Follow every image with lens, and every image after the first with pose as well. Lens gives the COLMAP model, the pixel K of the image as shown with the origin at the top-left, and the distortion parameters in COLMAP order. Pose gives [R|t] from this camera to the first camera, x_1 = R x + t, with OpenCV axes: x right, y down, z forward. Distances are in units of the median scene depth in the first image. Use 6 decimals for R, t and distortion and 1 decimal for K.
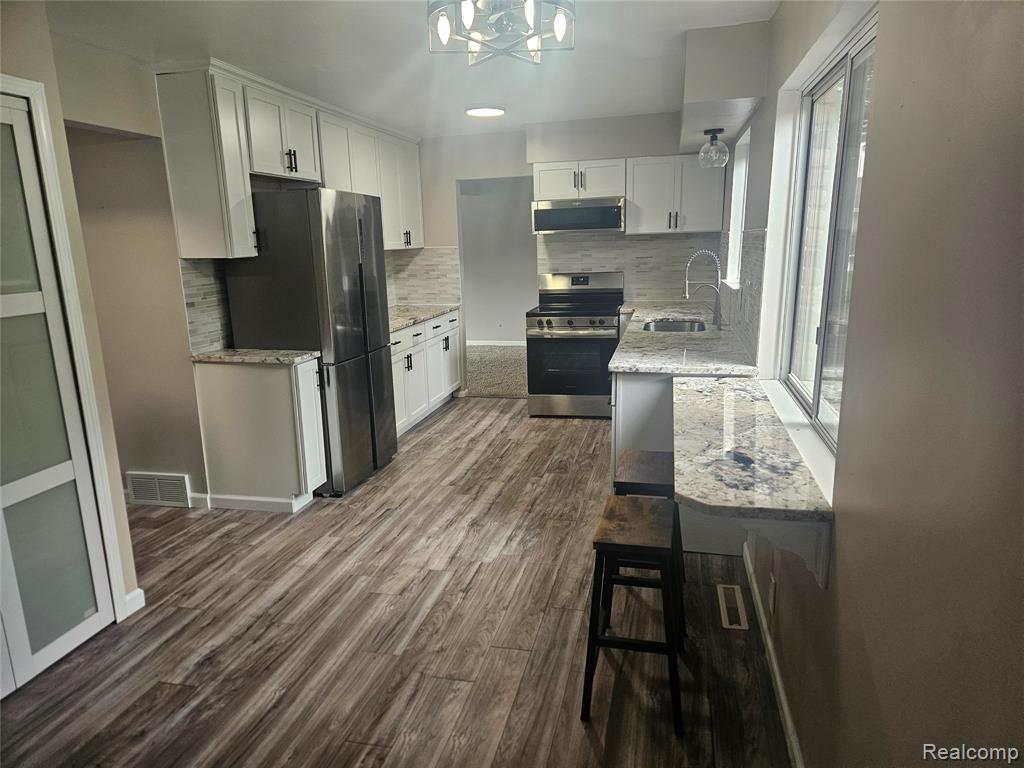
lens RADIAL K [[689.8, 0, 515.2], [0, 689.8, 390.9], [0, 0, 1]] dist [0.077608, -0.021580]
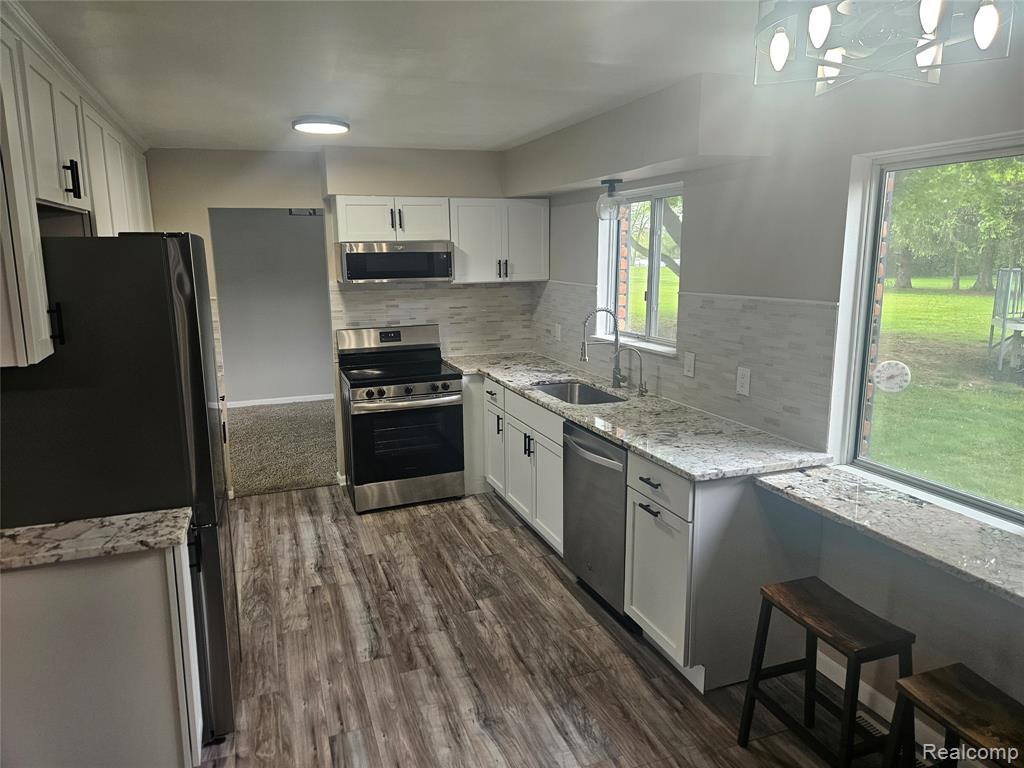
lens RADIAL K [[689.8, 0, 511.6], [0, 689.8, 375.2], [0, 0, 1]] dist [0.077608, -0.021580]
pose [[0.839061, -0.082166, 0.537796, -0.260571], [0.110430, 0.993673, -0.020475, -0.089311], [-0.532711, 0.076569, 0.842826, 0.252416]]
